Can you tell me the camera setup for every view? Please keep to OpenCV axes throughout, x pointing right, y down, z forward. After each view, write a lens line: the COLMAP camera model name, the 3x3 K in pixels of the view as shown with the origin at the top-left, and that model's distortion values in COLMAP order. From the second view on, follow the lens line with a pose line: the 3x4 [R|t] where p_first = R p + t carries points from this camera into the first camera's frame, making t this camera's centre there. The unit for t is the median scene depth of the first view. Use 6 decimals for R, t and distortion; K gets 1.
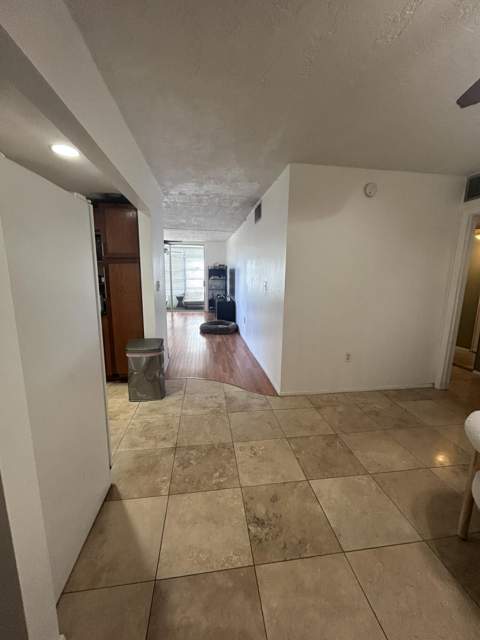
lens RADIAL K [[258.7, 0, 240.0], [0, 258.7, 320.0], [0, 0, 1]] dist [-0.001255, -0.000107]
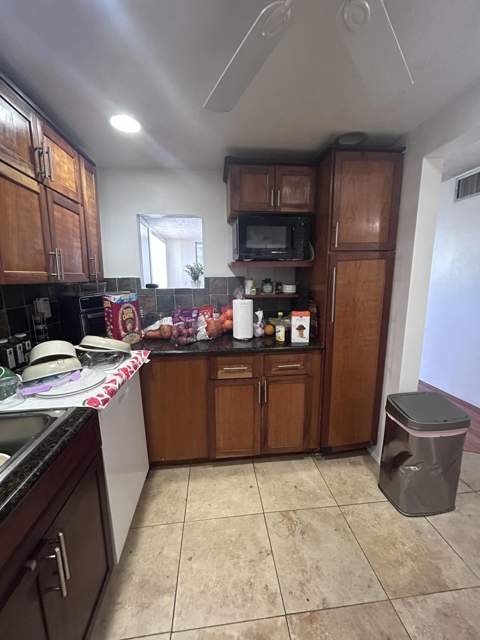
lens RADIAL K [[258.7, 0, 240.0], [0, 258.7, 320.0], [0, 0, 1]] dist [-0.001255, -0.000107]
pose [[0.999287, -0.021677, -0.030926, -0.904482], [0.021534, 0.999756, -0.004951, -0.117496], [0.031025, 0.004282, 0.999509, 0.550468]]
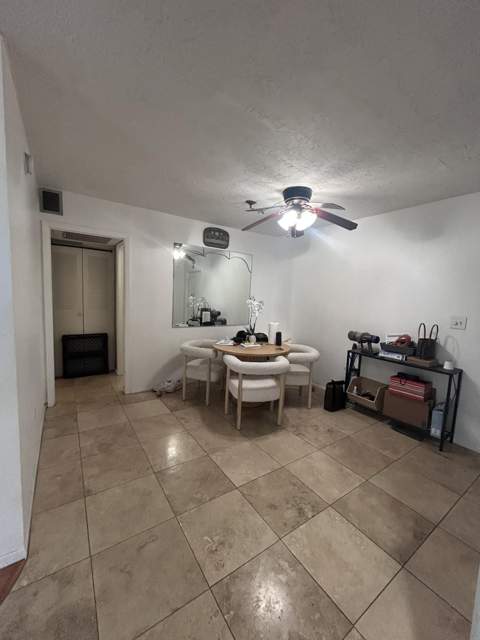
lens RADIAL K [[258.7, 0, 240.0], [0, 258.7, 320.0], [0, 0, 1]] dist [-0.001255, -0.000107]
pose [[-0.449694, -0.122128, 0.884794, -0.459010], [0.108555, 0.975791, 0.189861, -0.195842], [-0.886562, 0.181428, -0.425550, 1.000209]]
